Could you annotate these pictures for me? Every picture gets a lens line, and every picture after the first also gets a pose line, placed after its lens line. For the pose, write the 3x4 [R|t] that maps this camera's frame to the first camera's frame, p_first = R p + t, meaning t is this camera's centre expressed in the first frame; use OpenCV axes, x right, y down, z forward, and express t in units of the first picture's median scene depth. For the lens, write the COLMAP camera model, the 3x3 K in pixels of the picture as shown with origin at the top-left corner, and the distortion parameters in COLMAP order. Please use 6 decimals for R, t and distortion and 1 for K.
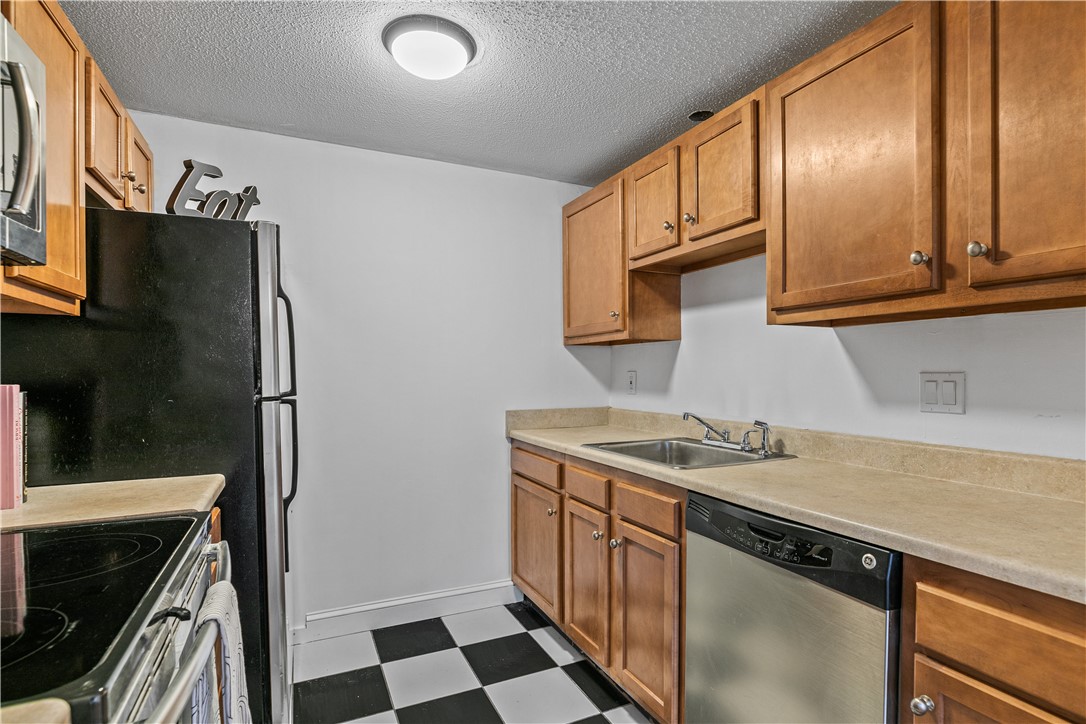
lens RADIAL K [[534.9, 0, 542.8], [0, 534.9, 376.6], [0, 0, 1]] dist [-0.001692, -0.000636]
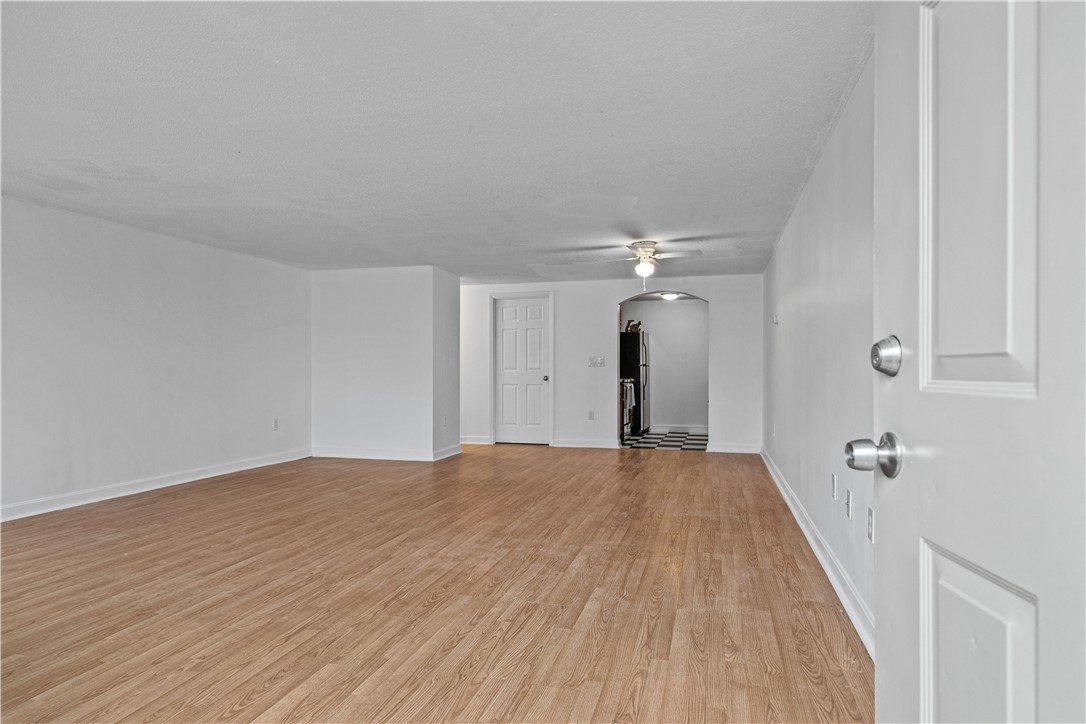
lens RADIAL K [[589.0, 0, 549.3], [0, 589.0, 362.4], [0, 0, 1]] dist [0.010681, -0.000632]
pose [[0.760193, 0.000729, -0.649697, 2.232094], [-0.010550, 0.999881, -0.011222, 0.078556], [0.649612, 0.015385, 0.760110, -3.475427]]
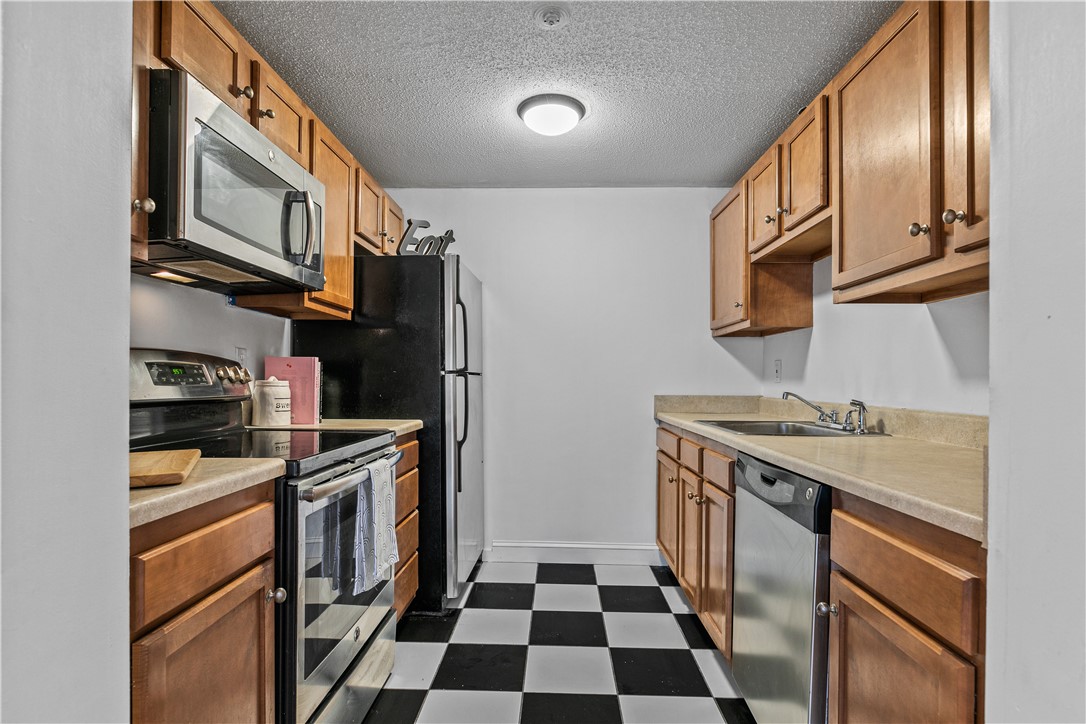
lens RADIAL K [[534.9, 0, 542.8], [0, 534.9, 376.6], [0, 0, 1]] dist [-0.001692, -0.000636]
pose [[0.890504, 0.005755, -0.454940, 0.348959], [-0.013351, 0.999820, -0.013486, 0.061844], [0.454780, 0.018083, 0.890420, -0.181555]]
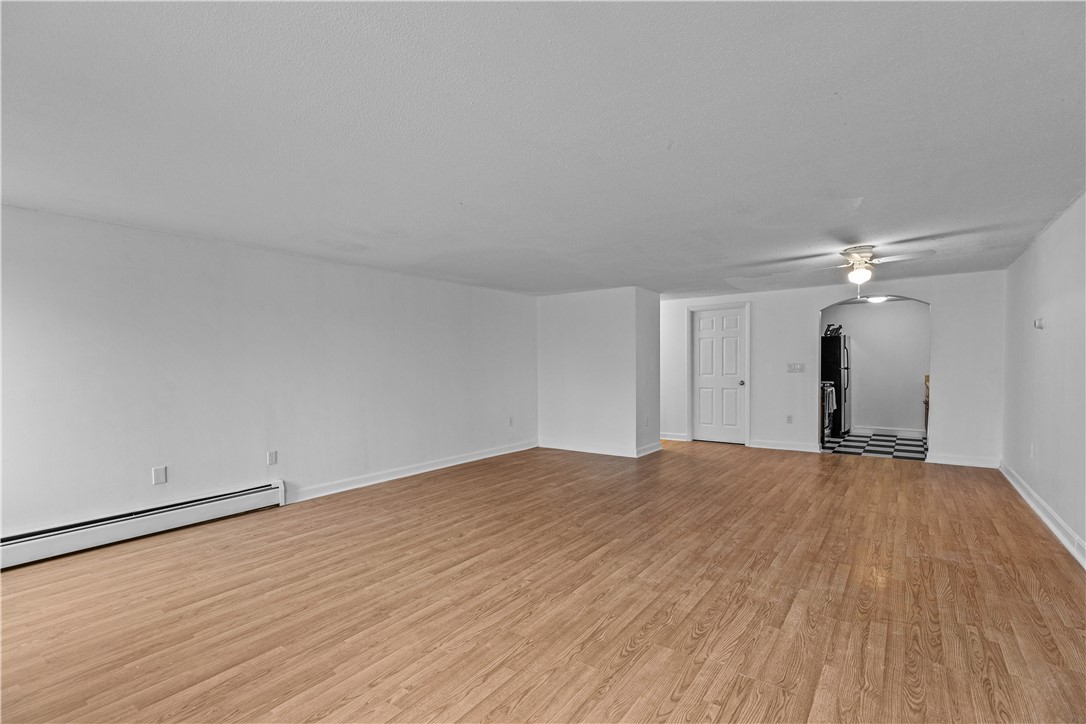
lens RADIAL K [[468.4, 0, 543.0], [0, 468.4, 362.0], [0, 0, 1]] dist [0.000389, 0.000094]
pose [[0.450333, 0.004072, -0.892852, 2.014908], [-0.009216, 0.999958, -0.000087, 0.005436], [0.892813, 0.008267, 0.450351, -3.284538]]
